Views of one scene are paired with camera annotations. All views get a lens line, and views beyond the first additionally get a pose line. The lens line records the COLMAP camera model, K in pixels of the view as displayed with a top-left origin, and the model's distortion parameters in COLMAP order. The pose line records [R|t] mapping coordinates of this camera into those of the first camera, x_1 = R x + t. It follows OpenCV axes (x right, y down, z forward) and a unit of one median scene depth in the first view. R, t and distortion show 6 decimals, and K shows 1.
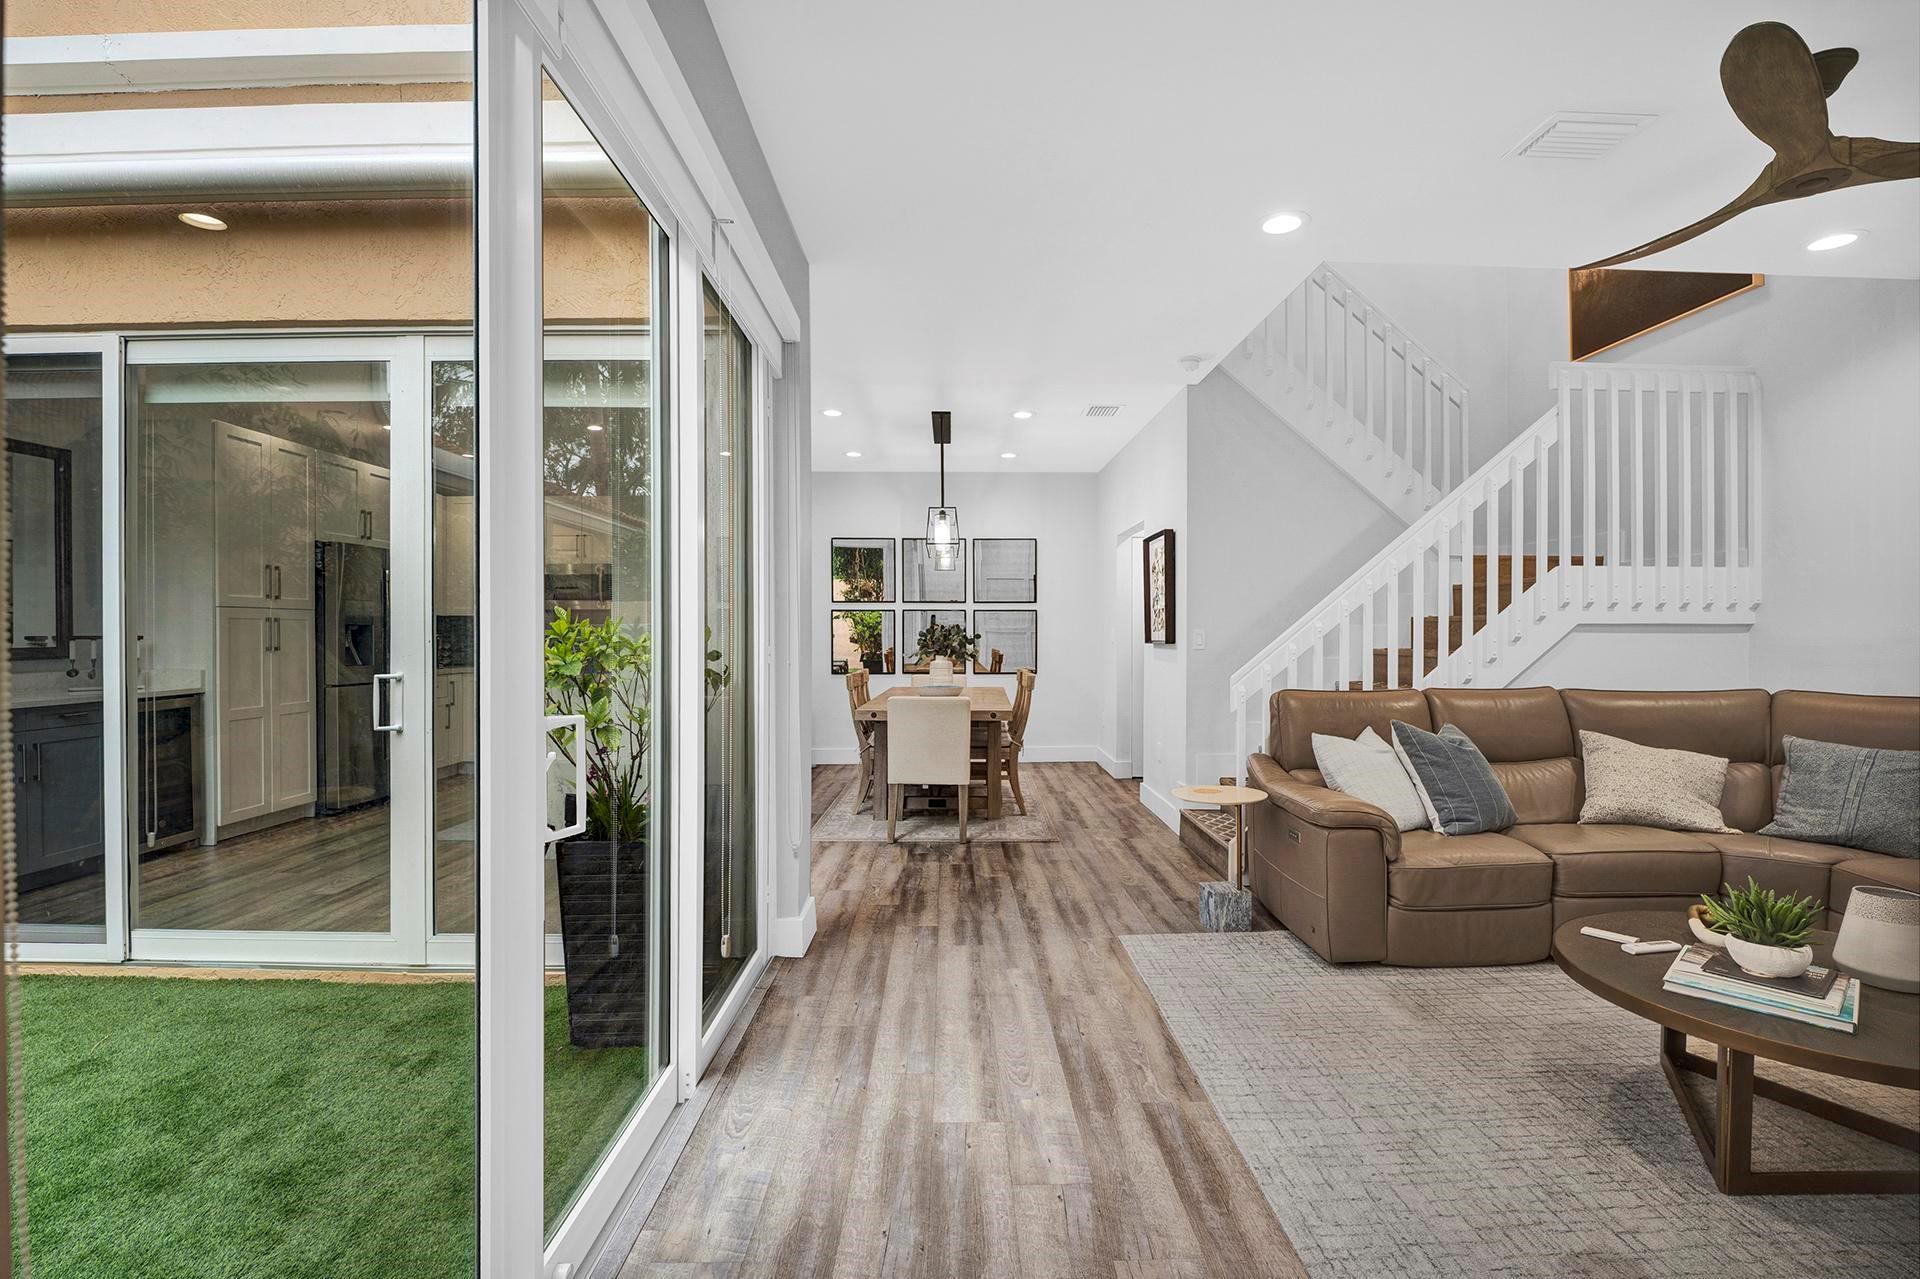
lens RADIAL K [[833.4, 0, 955.4], [0, 833.4, 607.1], [0, 0, 1]] dist [-0.018565, -0.000154]
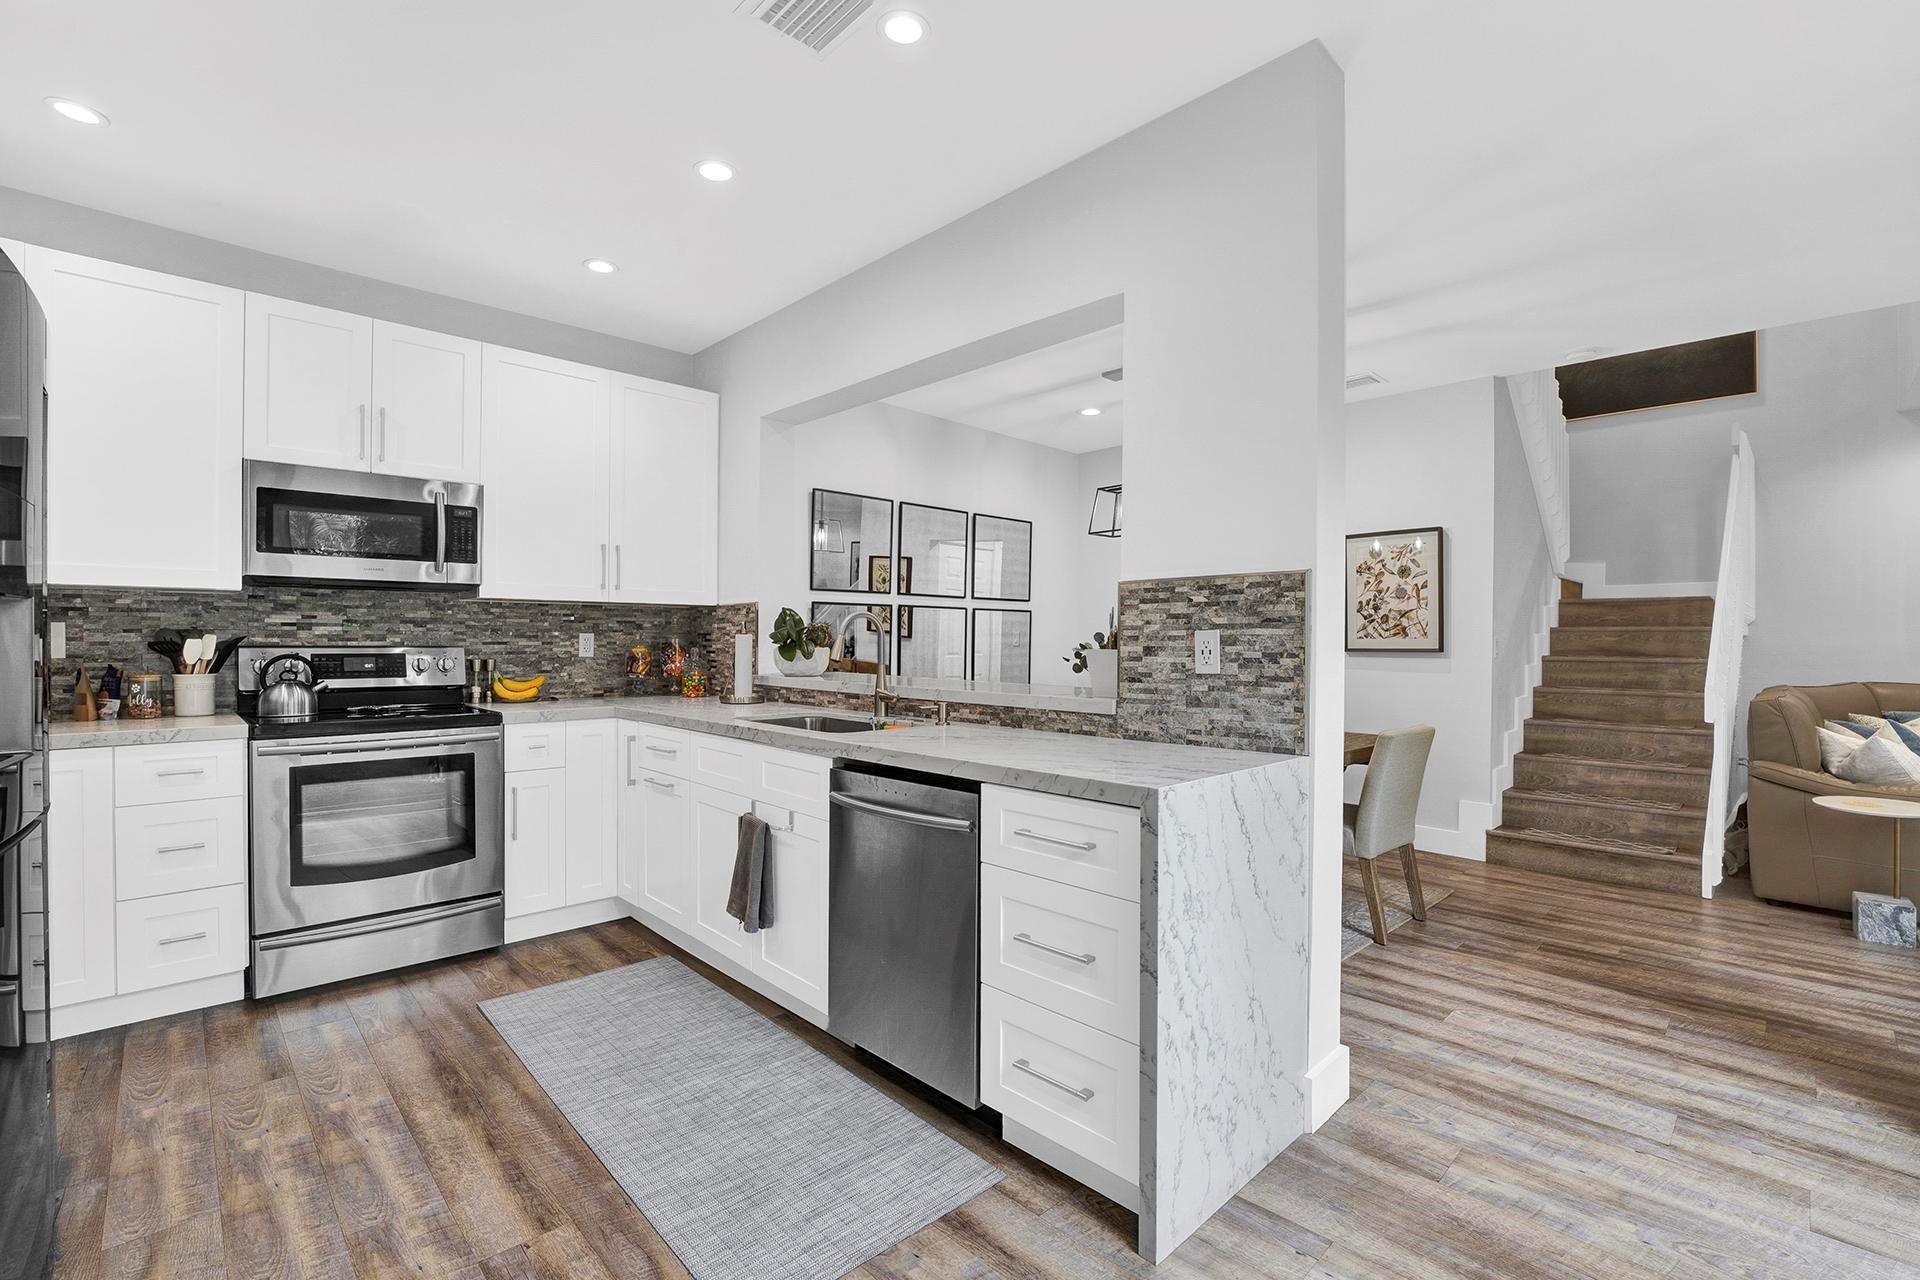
lens RADIAL K [[835.7, 0, 964.9], [0, 835.7, 641.6], [0, 0, 1]] dist [-0.020836, 0.000374]
pose [[0.729830, 0.003169, 0.683621, -1.199409], [-0.026407, 0.999374, 0.023559, 0.038601], [-0.683118, -0.035246, 0.729457, 1.110236]]
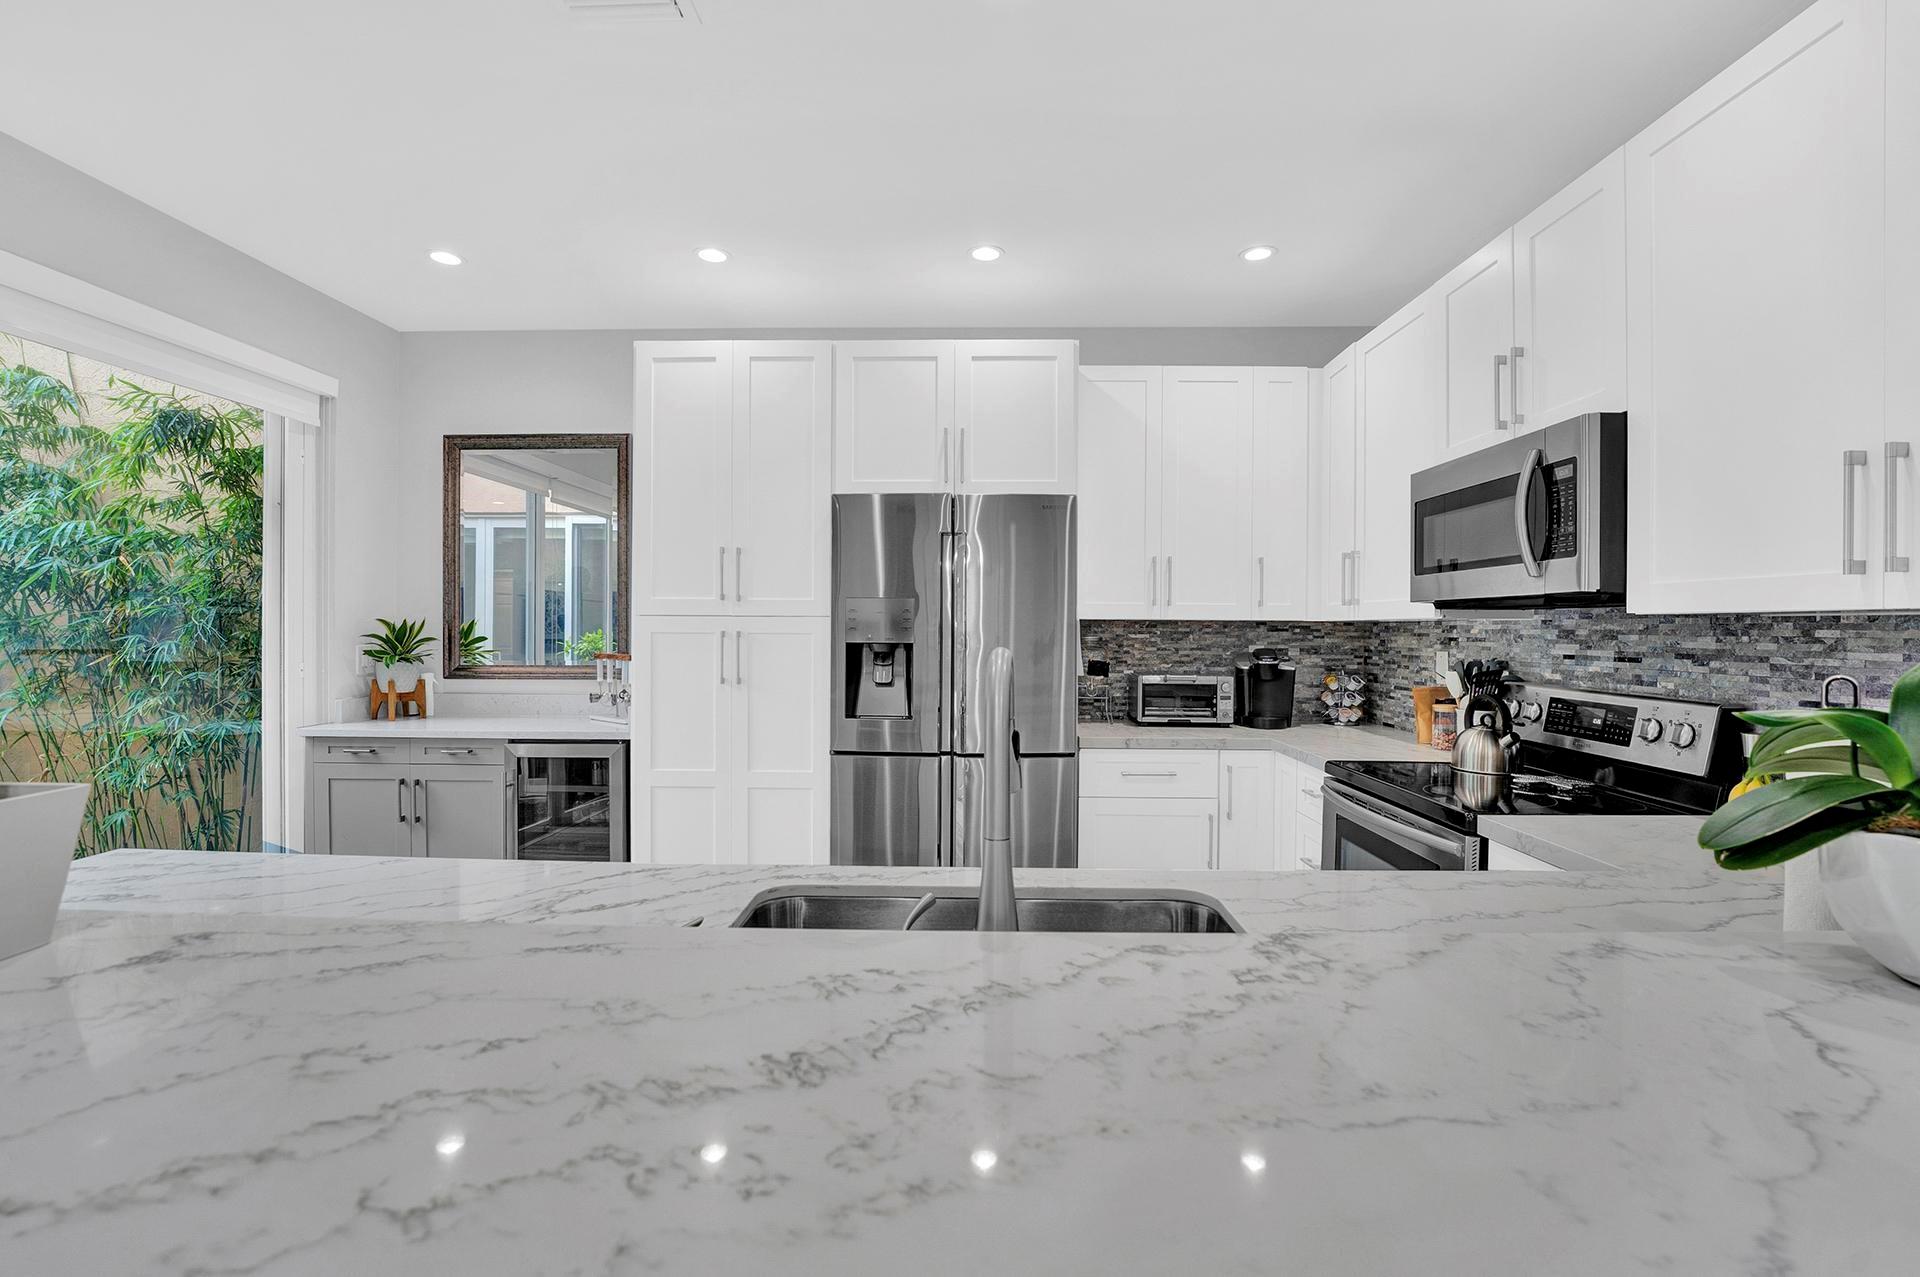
lens RADIAL K [[850.0, 0, 960.0], [0, 850.0, 638.5], [0, 0, 1]] dist [0.000116, -0.000007]
pose [[-0.040078, 0.015474, -0.999077, -0.309612], [0.022580, 0.999639, 0.014577, 0.021825], [0.998941, -0.021975, -0.040413, 1.881132]]
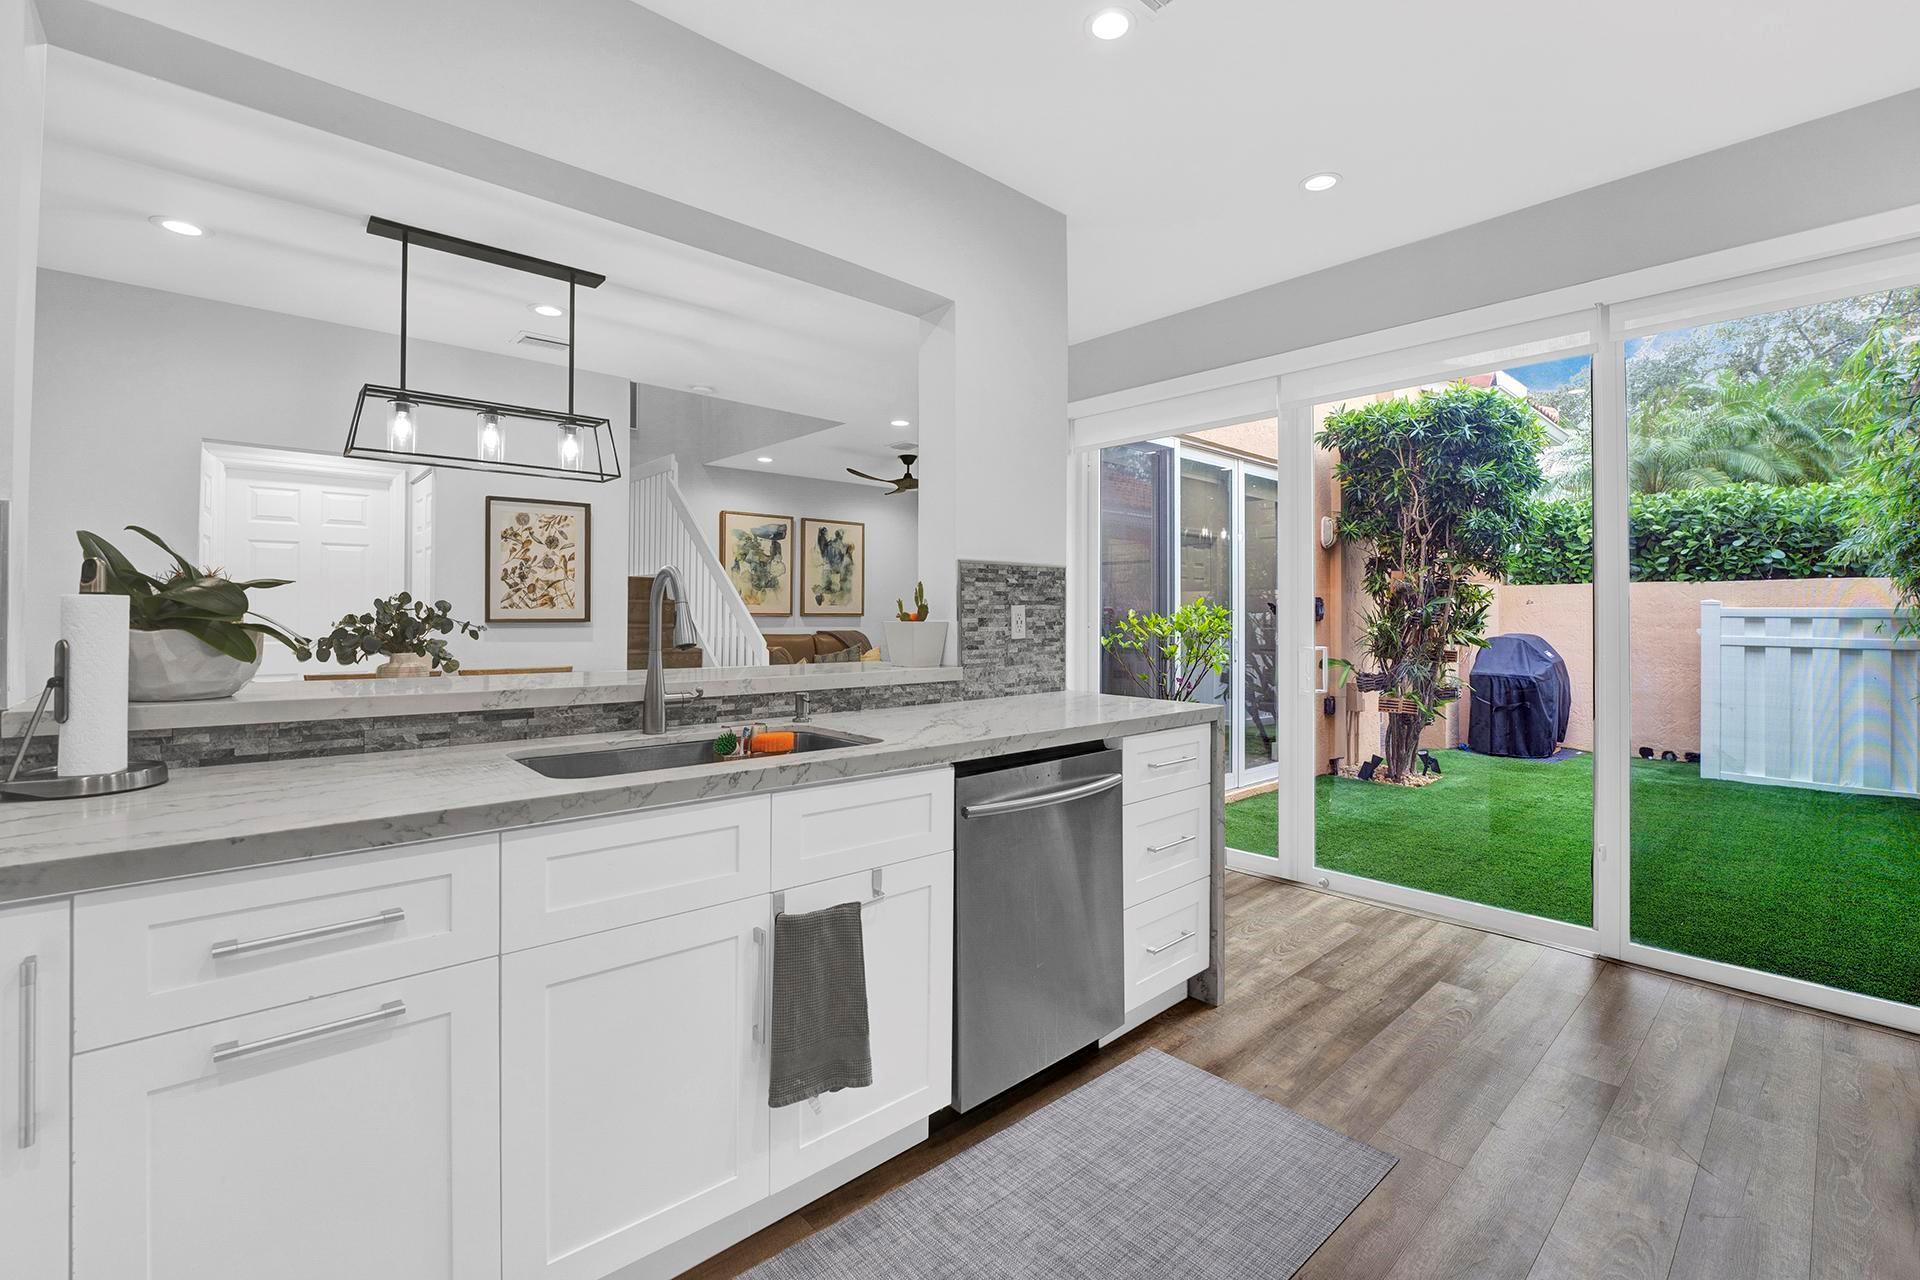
lens RADIAL K [[833.4, 0, 955.4], [0, 833.4, 607.6], [0, 0, 1]] dist [-0.018565, -0.000154]
pose [[-0.657298, 0.004743, 0.753616, -1.210205], [-0.027092, 0.999185, -0.029917, 0.070841], [-0.753144, -0.040081, -0.656633, 2.104021]]
